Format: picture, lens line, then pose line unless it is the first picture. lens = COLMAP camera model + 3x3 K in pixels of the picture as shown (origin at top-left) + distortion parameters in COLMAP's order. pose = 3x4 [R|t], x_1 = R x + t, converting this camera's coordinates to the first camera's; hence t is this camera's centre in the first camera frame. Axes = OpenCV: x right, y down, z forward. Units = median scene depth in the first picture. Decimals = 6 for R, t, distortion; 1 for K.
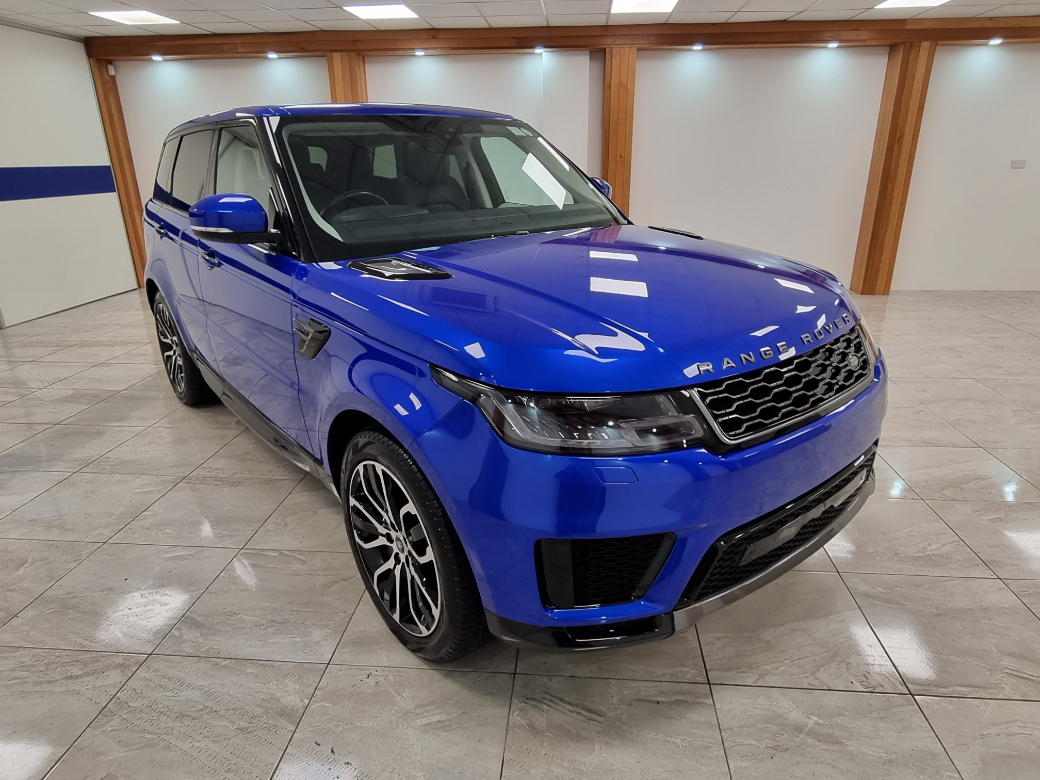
lens RADIAL K [[647.6, 0, 524.9], [0, 647.6, 386.1], [0, 0, 1]] dist [-0.003509, 0.001219]
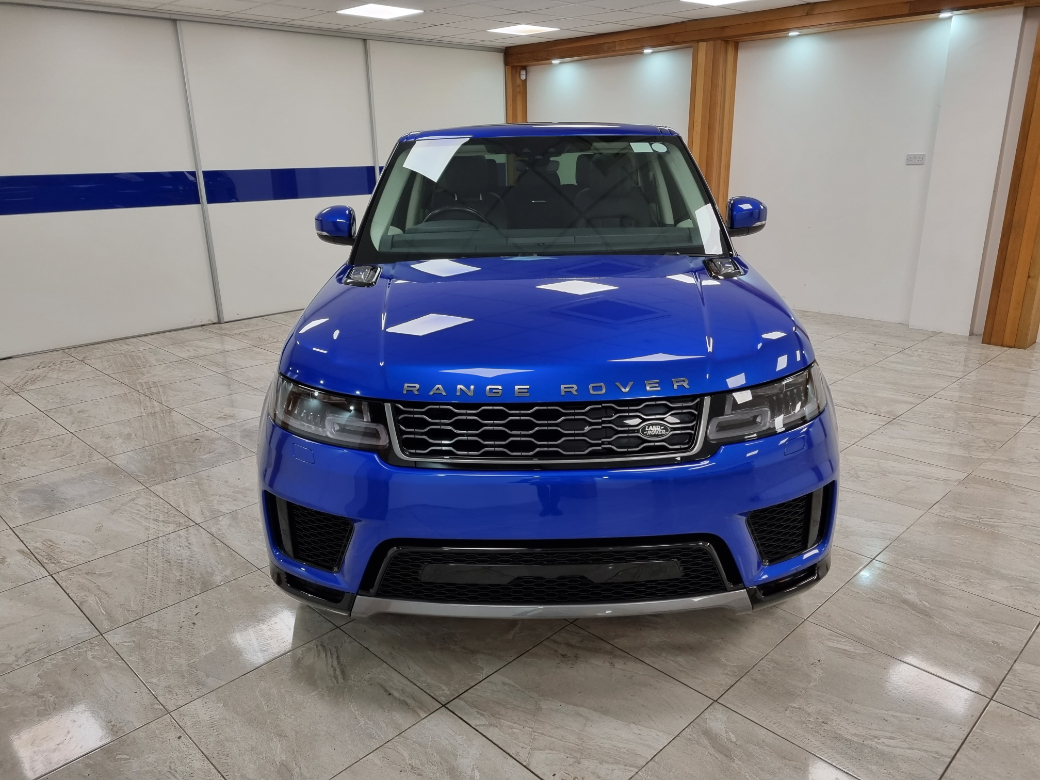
lens RADIAL K [[777.1, 0, 520.0], [0, 777.1, 390.0], [0, 0, 1]] dist [0.036099, -0.007459]
pose [[0.761360, 0.189579, -0.619993, 0.779252], [-0.208053, 0.977159, 0.043298, -0.075968], [0.614040, 0.096026, 0.783412, 0.048897]]
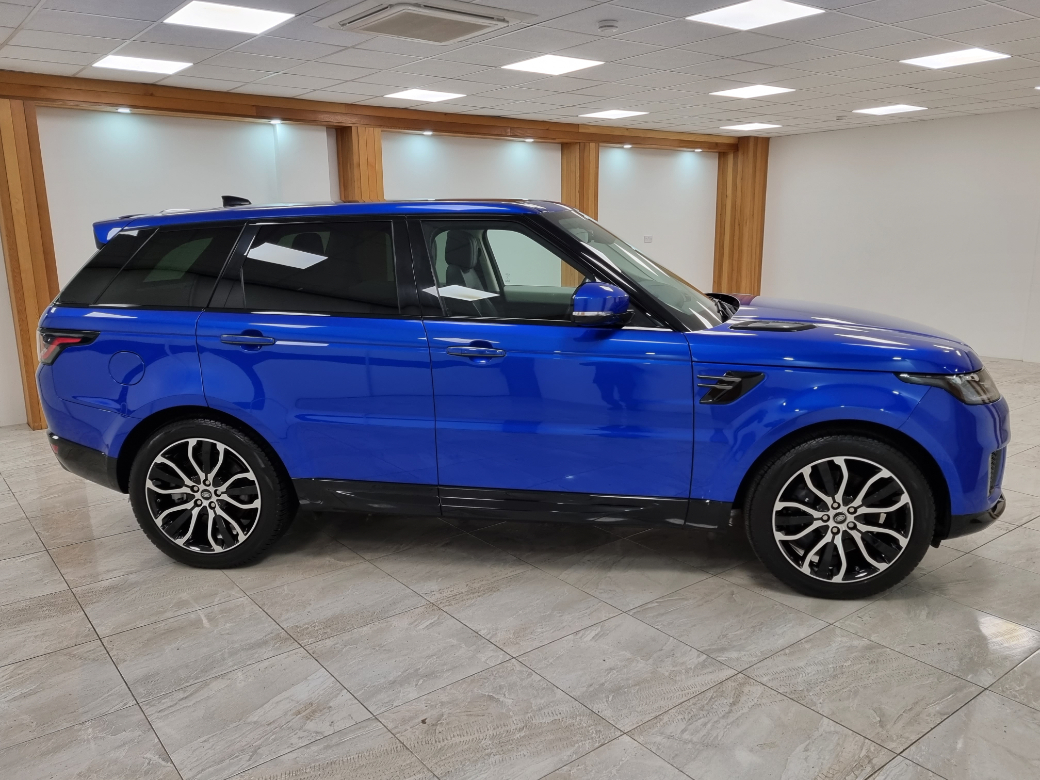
lens RADIAL K [[832.3, 0, 518.5], [0, 832.3, 397.2], [0, 0, 1]] dist [0.036163, -0.001517]
pose [[0.734084, -0.138812, 0.664719, -1.421111], [0.233017, 0.970940, -0.054574, -0.049746], [-0.637827, 0.194953, 0.745097, 0.050123]]
